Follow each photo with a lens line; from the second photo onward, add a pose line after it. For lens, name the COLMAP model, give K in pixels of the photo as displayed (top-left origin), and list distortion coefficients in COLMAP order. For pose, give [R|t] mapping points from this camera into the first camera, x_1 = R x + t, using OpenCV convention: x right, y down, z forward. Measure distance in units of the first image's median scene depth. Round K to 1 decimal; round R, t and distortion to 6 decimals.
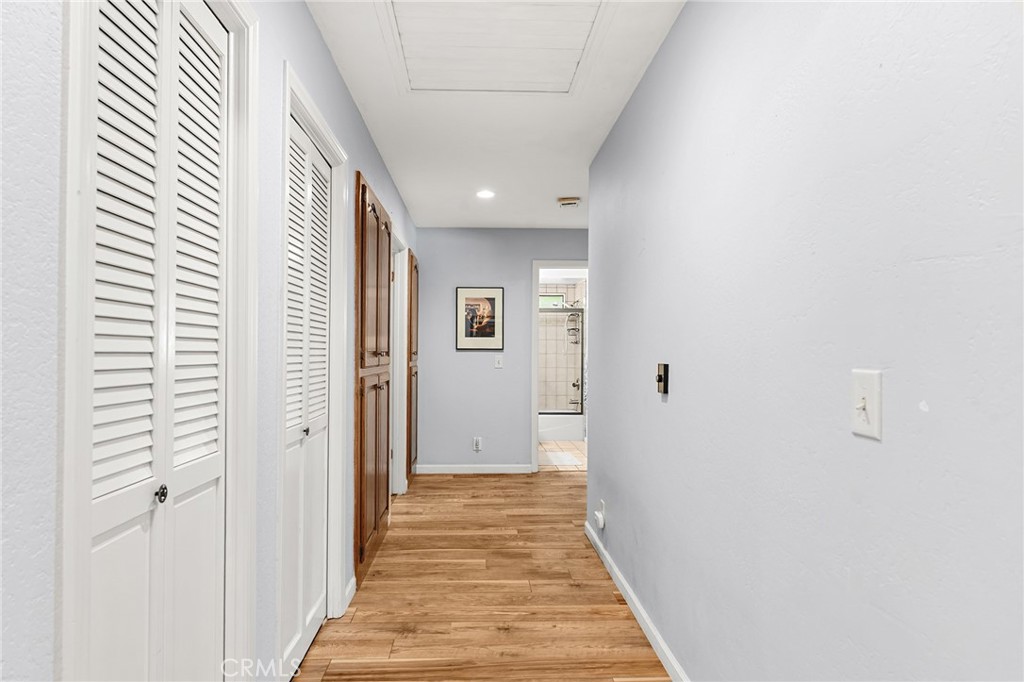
lens RADIAL K [[594.0, 0, 511.2], [0, 594.0, 345.2], [0, 0, 1]] dist [-0.000385, -0.000003]
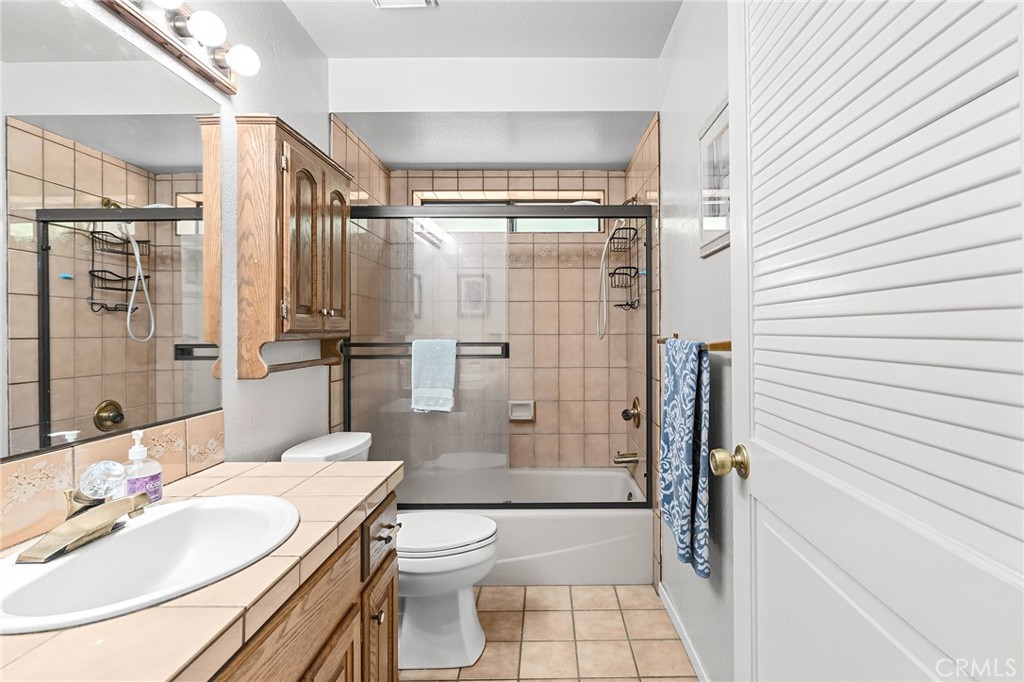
lens RADIAL K [[460.3, 0, 510.3], [0, 460.3, 334.8], [0, 0, 1]] dist [0.002214, 0.000003]
pose [[0.987402, -0.009616, -0.157937, 0.078664], [0.010431, 0.999936, 0.004335, 0.012666], [0.157885, -0.005928, 0.987440, 0.690611]]
